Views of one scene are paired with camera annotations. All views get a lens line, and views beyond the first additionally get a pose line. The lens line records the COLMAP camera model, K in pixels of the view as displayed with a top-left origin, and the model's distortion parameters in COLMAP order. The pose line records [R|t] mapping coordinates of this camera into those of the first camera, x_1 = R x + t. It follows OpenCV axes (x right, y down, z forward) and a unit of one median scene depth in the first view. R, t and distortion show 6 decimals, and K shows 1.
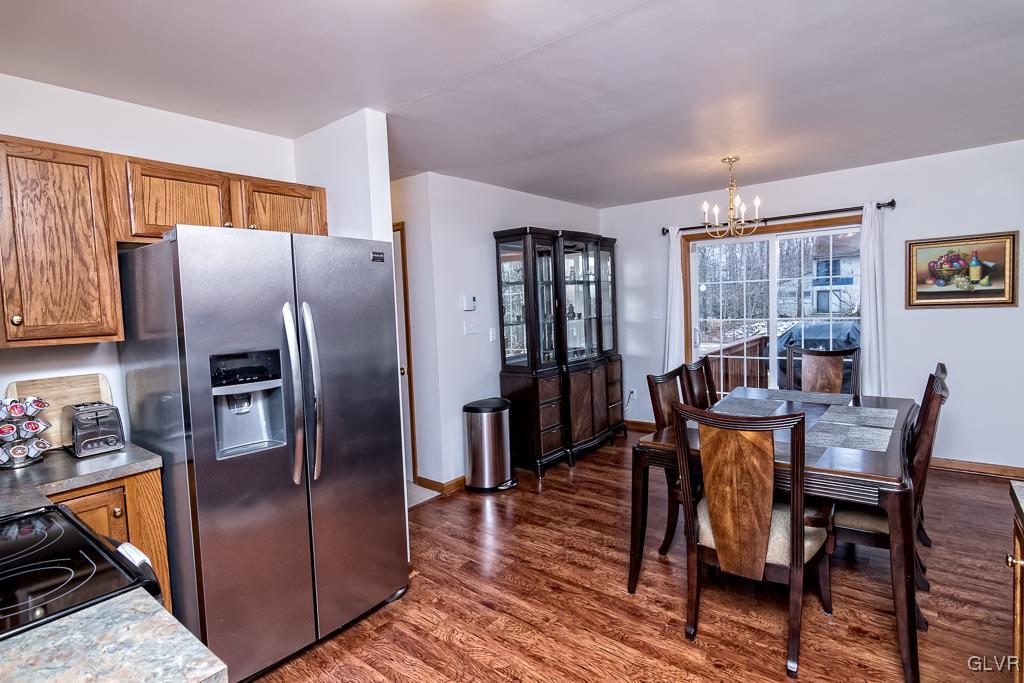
lens RADIAL K [[515.3, 0, 507.4], [0, 515.3, 334.3], [0, 0, 1]] dist [-0.000706, 0.000202]
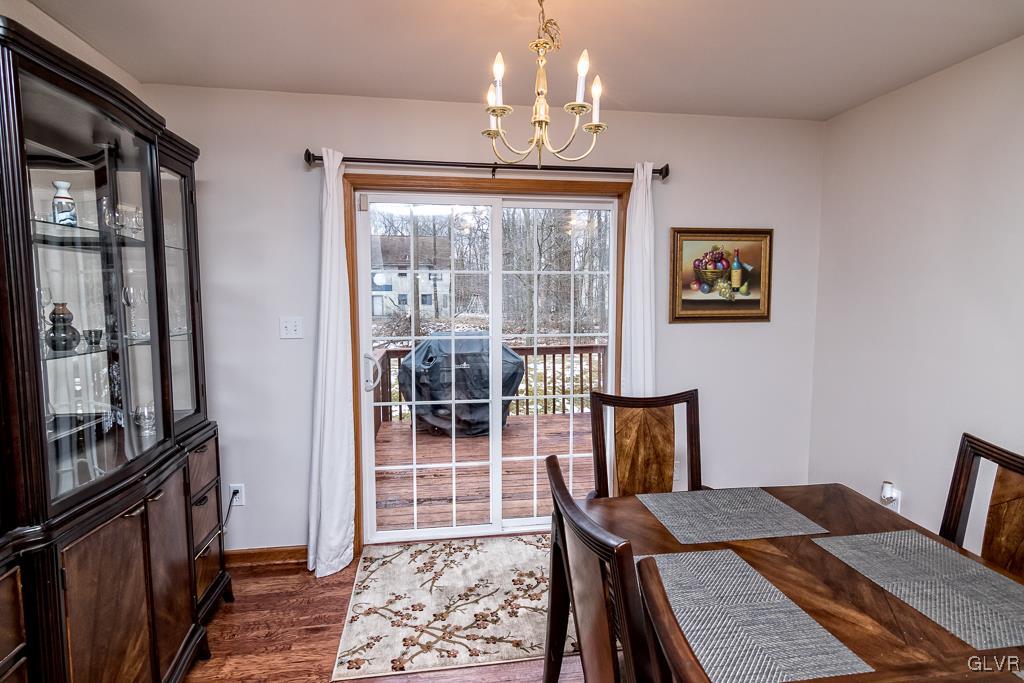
lens RADIAL K [[515.3, 0, 507.4], [0, 515.3, 334.3], [0, 0, 1]] dist [-0.000706, 0.000202]
pose [[0.667113, -0.019848, 0.744692, 0.086958], [0.021576, 0.999740, 0.007317, -0.045024], [-0.744644, 0.011186, 0.667368, 0.716594]]
